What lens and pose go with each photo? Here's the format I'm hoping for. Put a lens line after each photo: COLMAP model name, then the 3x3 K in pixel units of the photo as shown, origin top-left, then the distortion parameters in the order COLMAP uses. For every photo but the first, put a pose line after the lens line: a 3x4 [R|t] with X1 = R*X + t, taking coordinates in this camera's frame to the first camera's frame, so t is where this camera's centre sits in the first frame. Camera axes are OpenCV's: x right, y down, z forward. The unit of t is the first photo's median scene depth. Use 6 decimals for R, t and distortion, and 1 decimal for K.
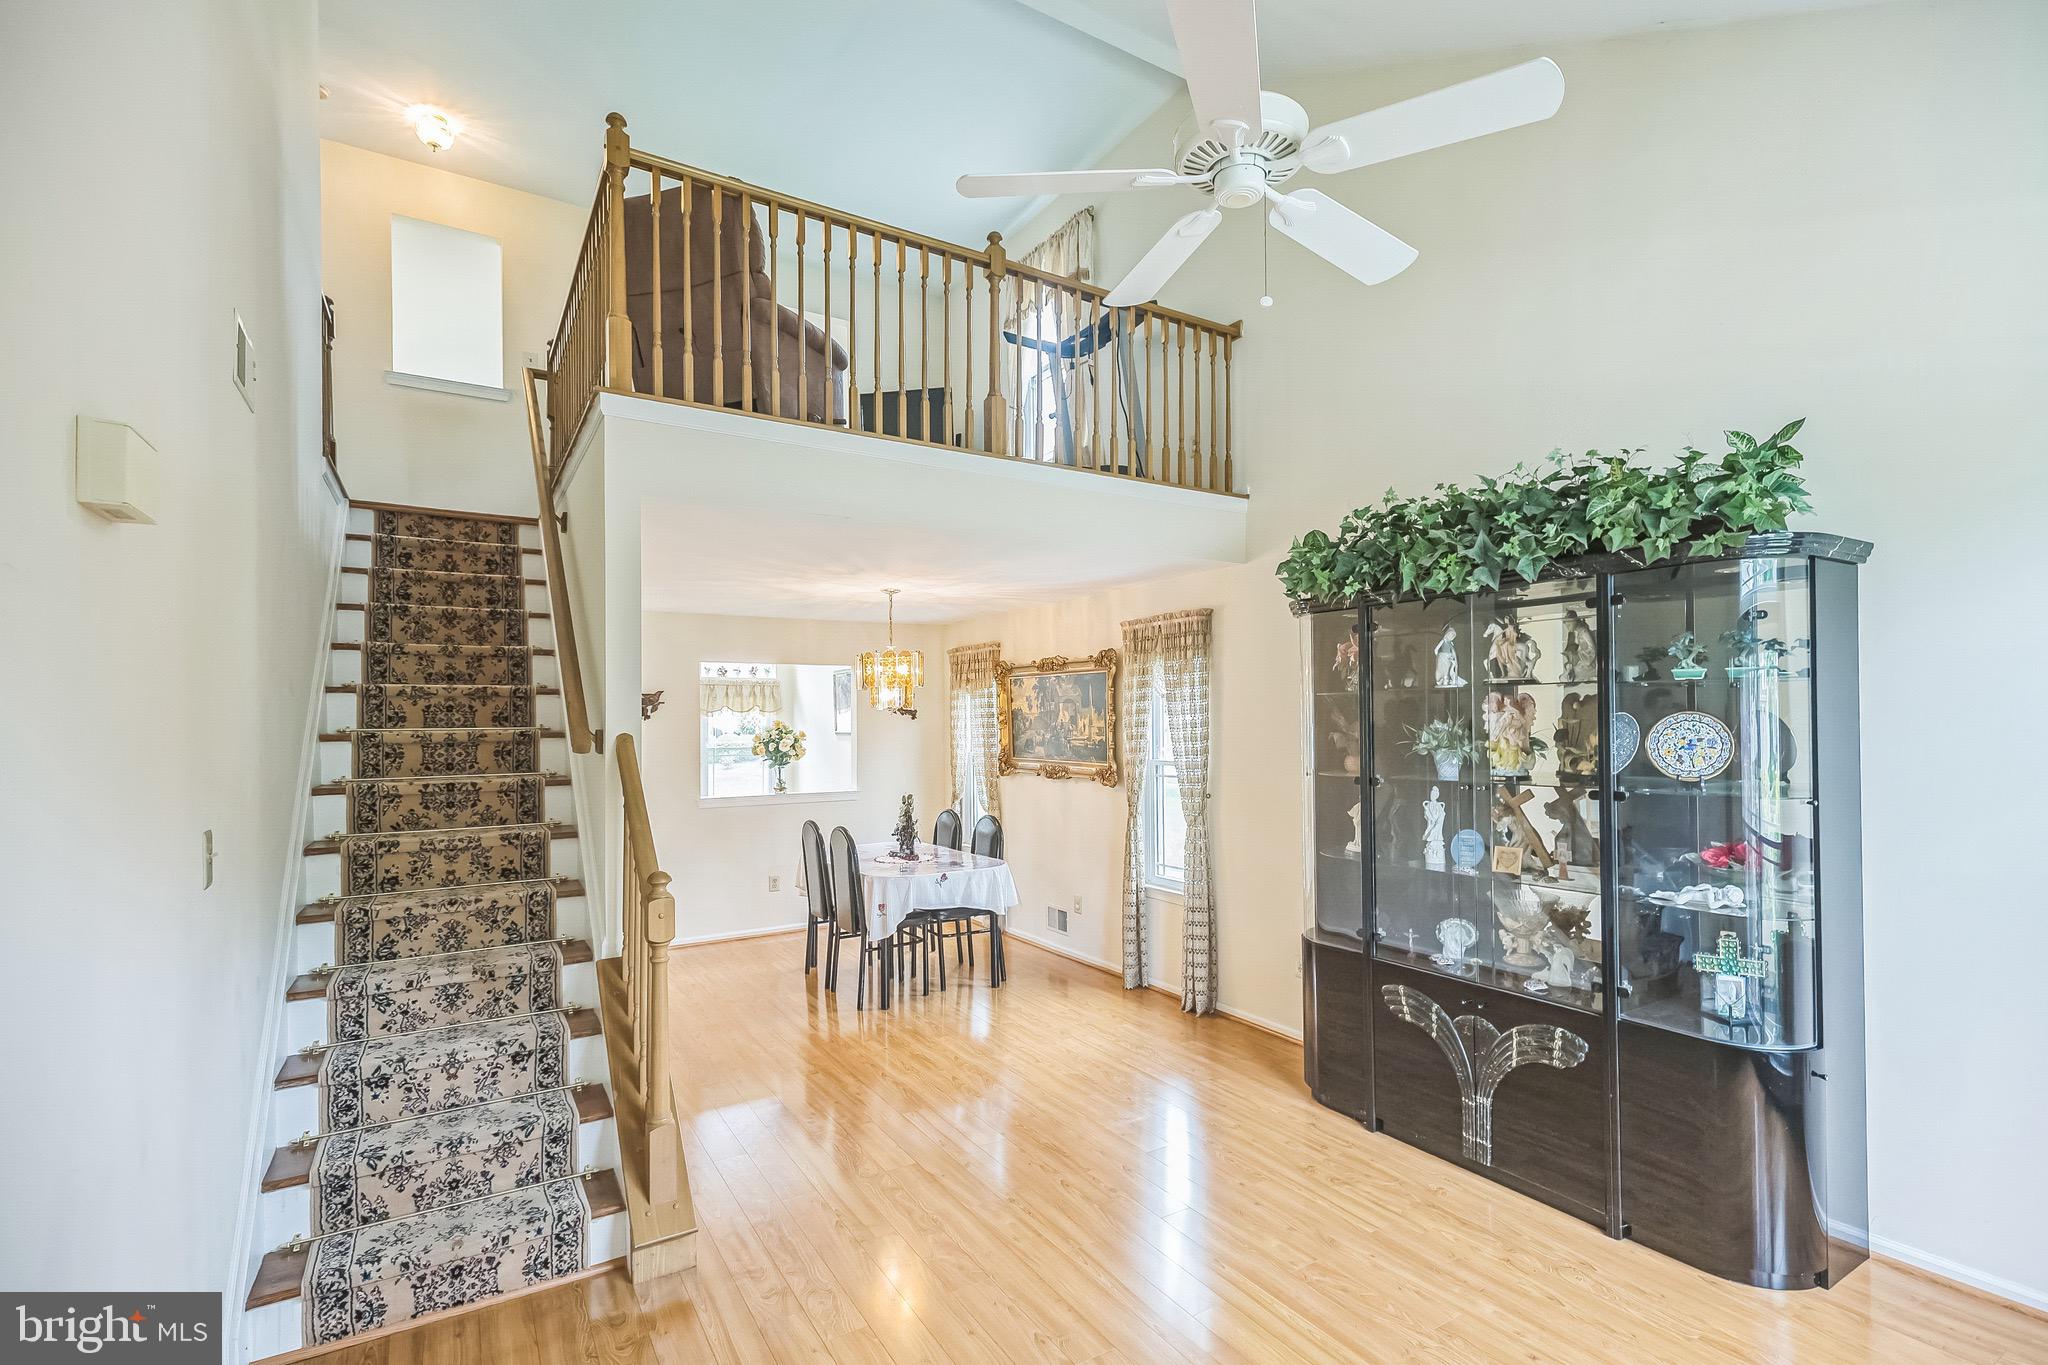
lens RADIAL K [[943.6, 0, 1061.0], [0, 943.6, 715.9], [0, 0, 1]] dist [0.002533, -0.000904]
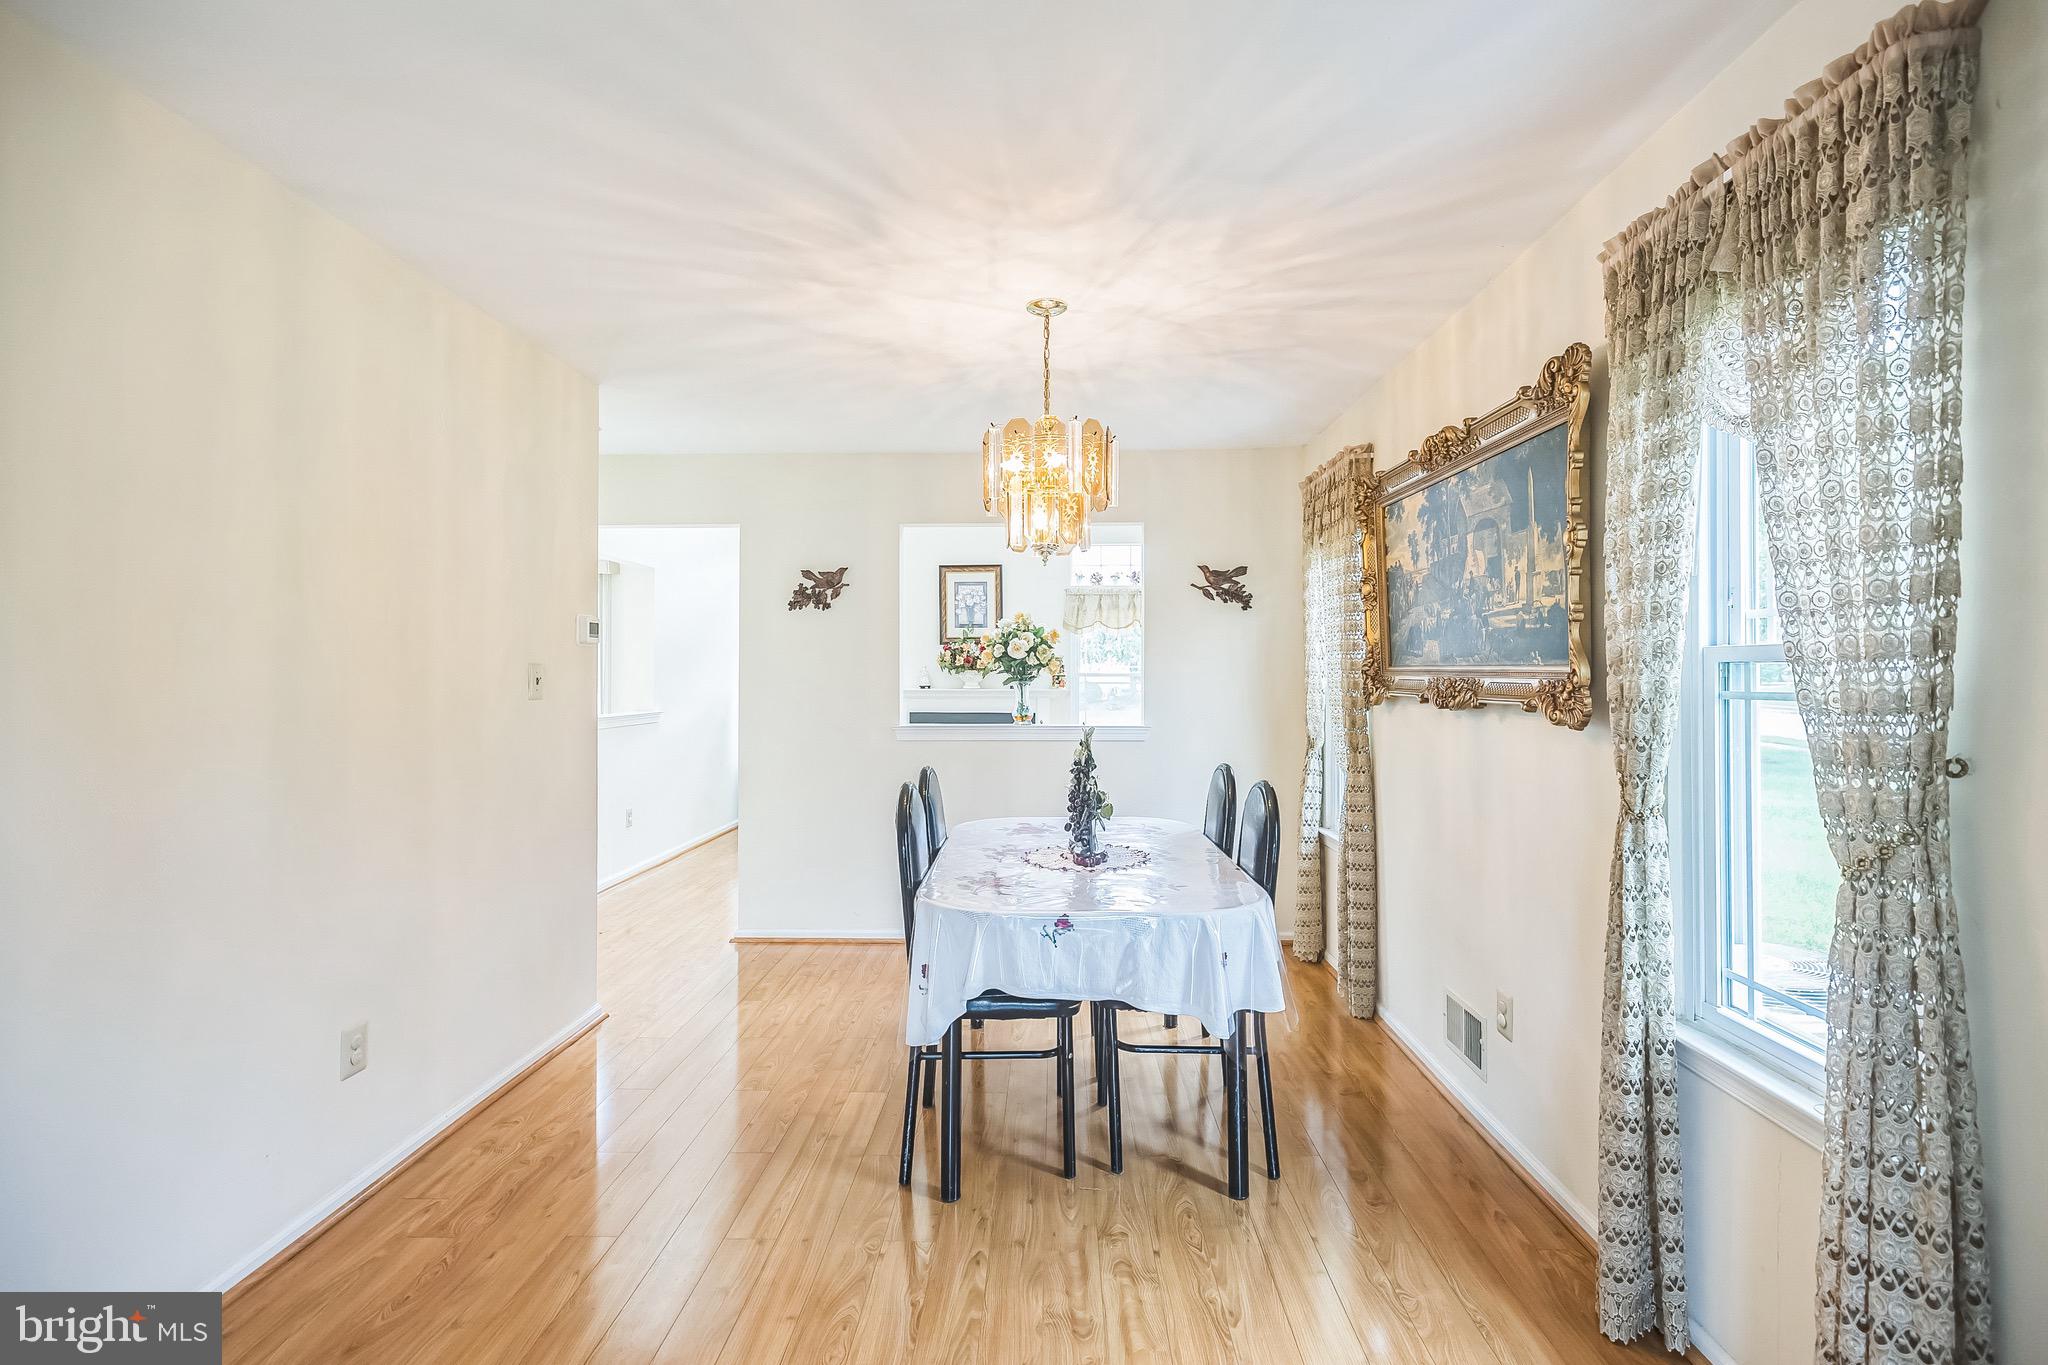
lens RADIAL K [[943.6, 0, 1040.6], [0, 943.6, 670.3], [0, 0, 1]] dist [0.002533, -0.000904]
pose [[0.832672, 0.004077, -0.553751, 0.083679], [-0.001988, 0.999988, 0.004374, 0.052228], [0.553763, -0.002542, 0.832671, 0.590759]]
